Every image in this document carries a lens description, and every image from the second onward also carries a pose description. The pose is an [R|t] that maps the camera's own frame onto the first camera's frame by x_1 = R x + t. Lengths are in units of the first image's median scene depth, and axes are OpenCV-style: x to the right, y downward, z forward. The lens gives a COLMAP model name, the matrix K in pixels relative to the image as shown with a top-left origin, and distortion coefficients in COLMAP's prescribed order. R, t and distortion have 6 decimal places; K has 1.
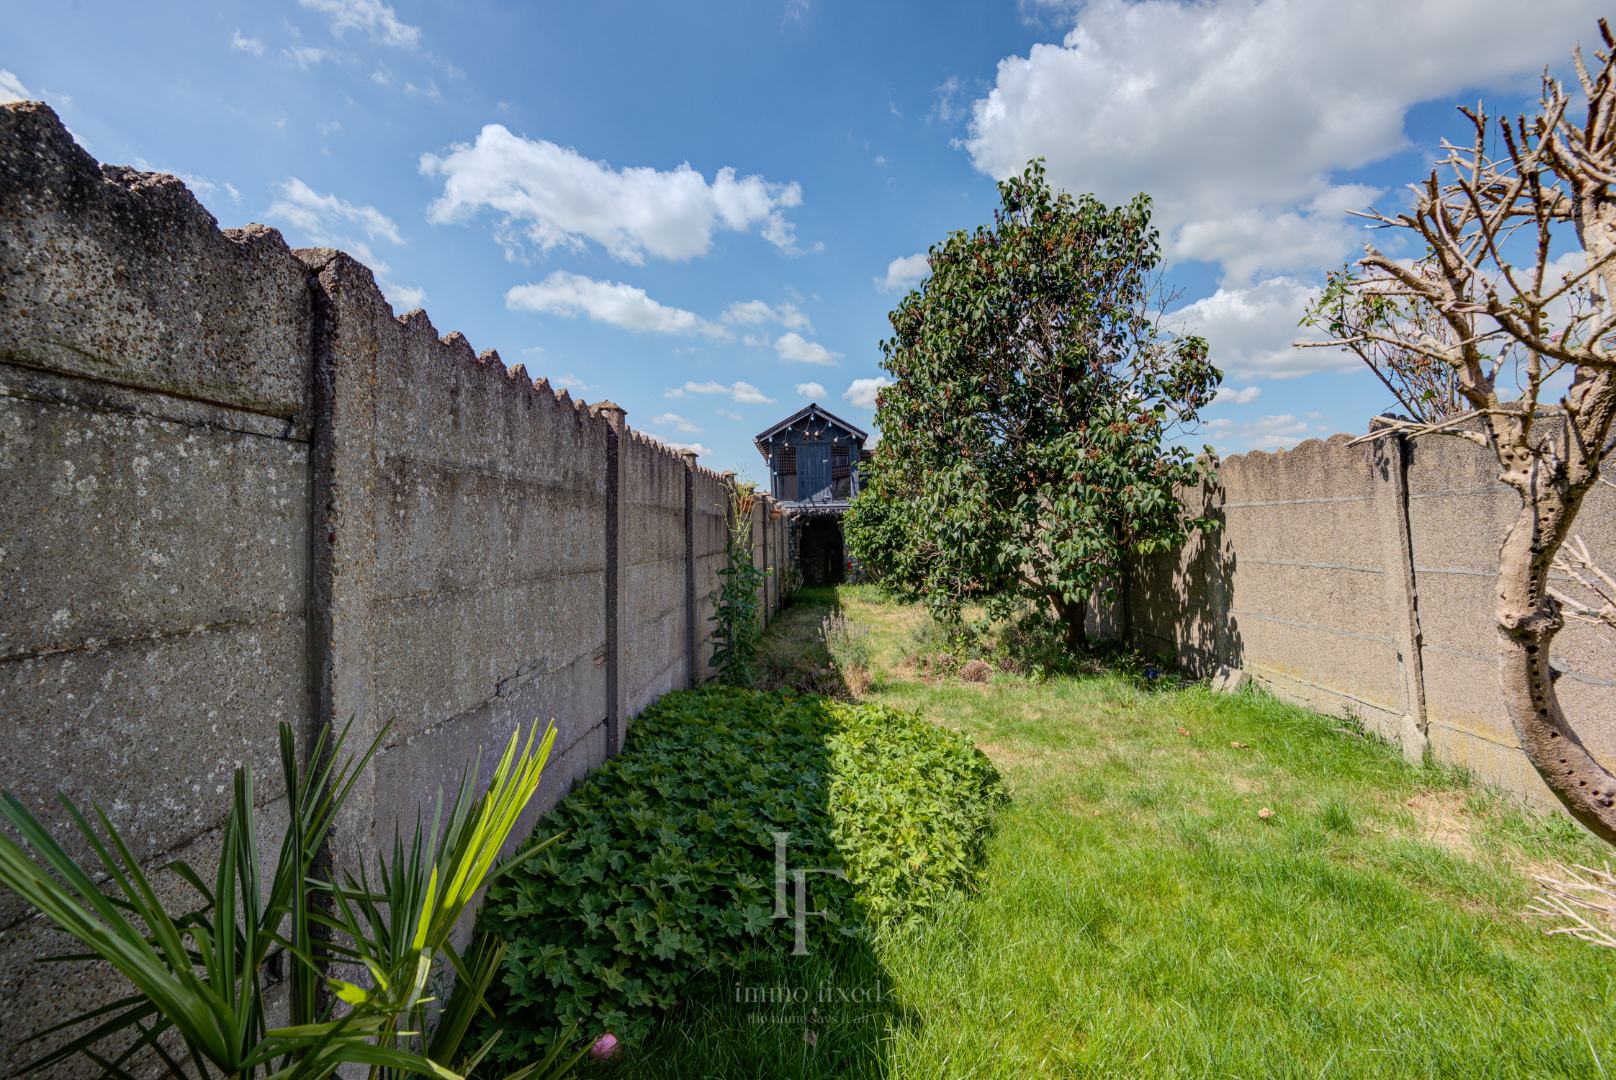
lens RADIAL K [[765.4, 0, 770.5], [0, 765.4, 498.7], [0, 0, 1]] dist [-0.000060, 0.000181]
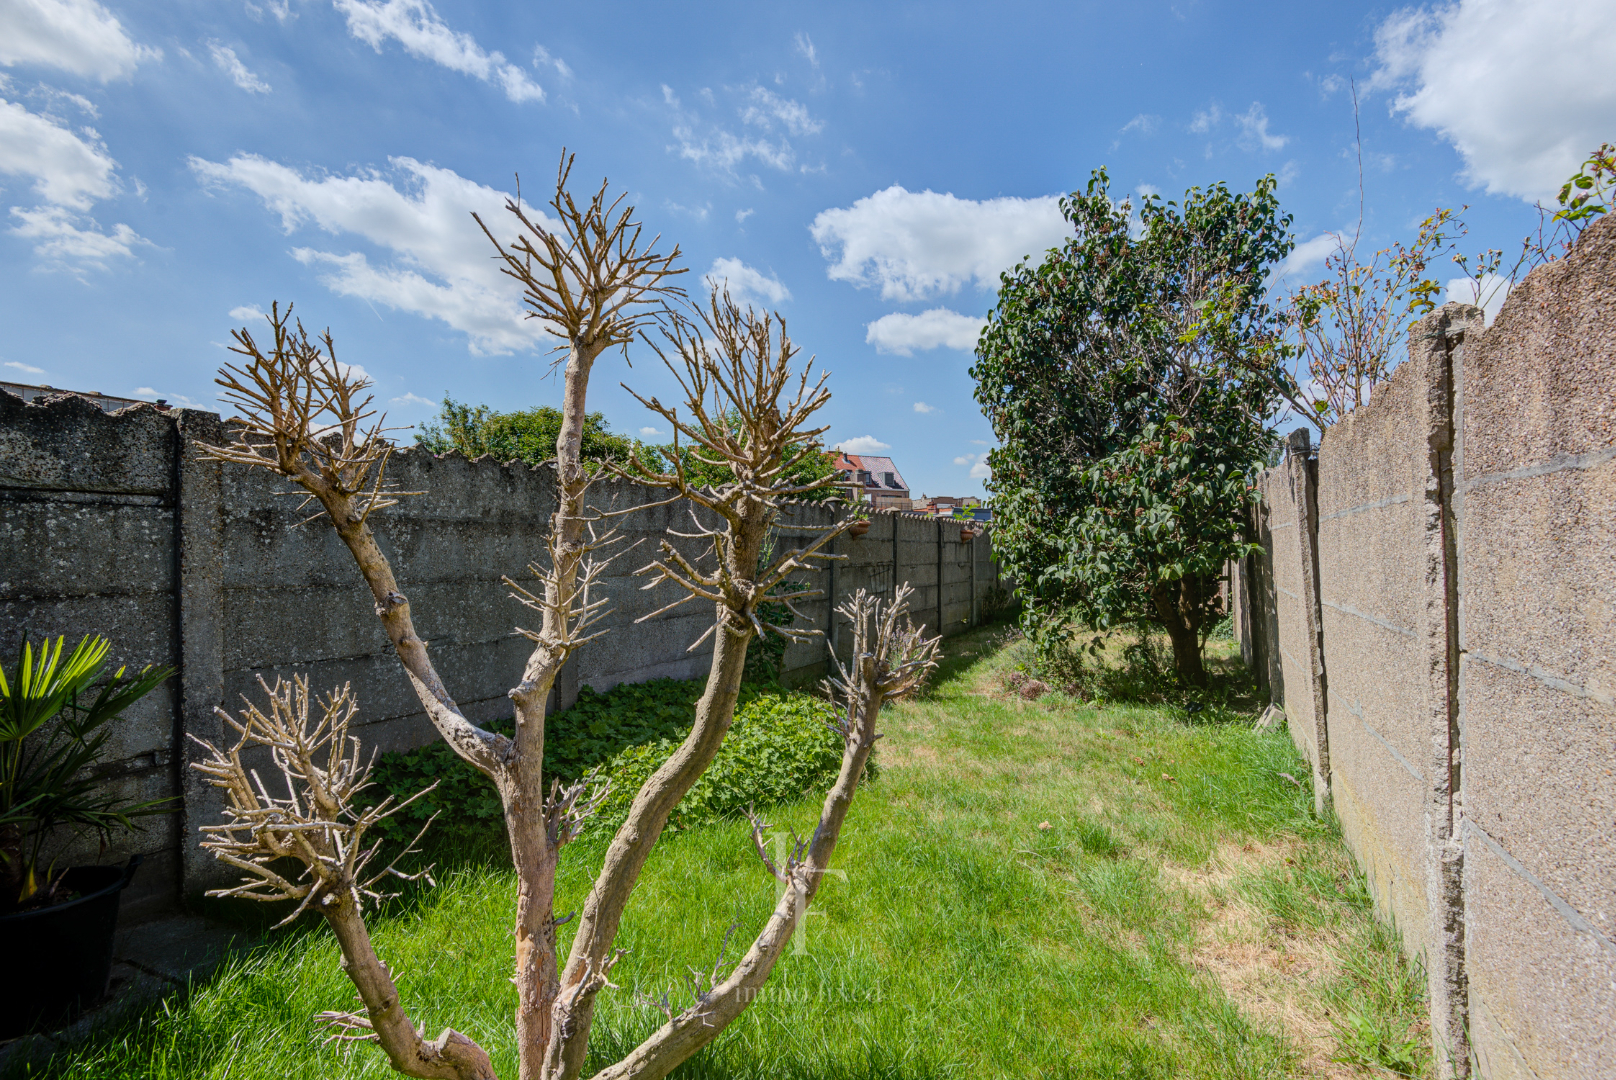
lens RADIAL K [[765.4, 0, 821.3], [0, 765.4, 539.5], [0, 0, 1]] dist [-0.000060, 0.000181]
pose [[0.915932, 0.003720, -0.401316, 1.944101], [0.008726, 0.999536, 0.029181, -0.035785], [0.401238, -0.030229, 0.915475, -0.172158]]
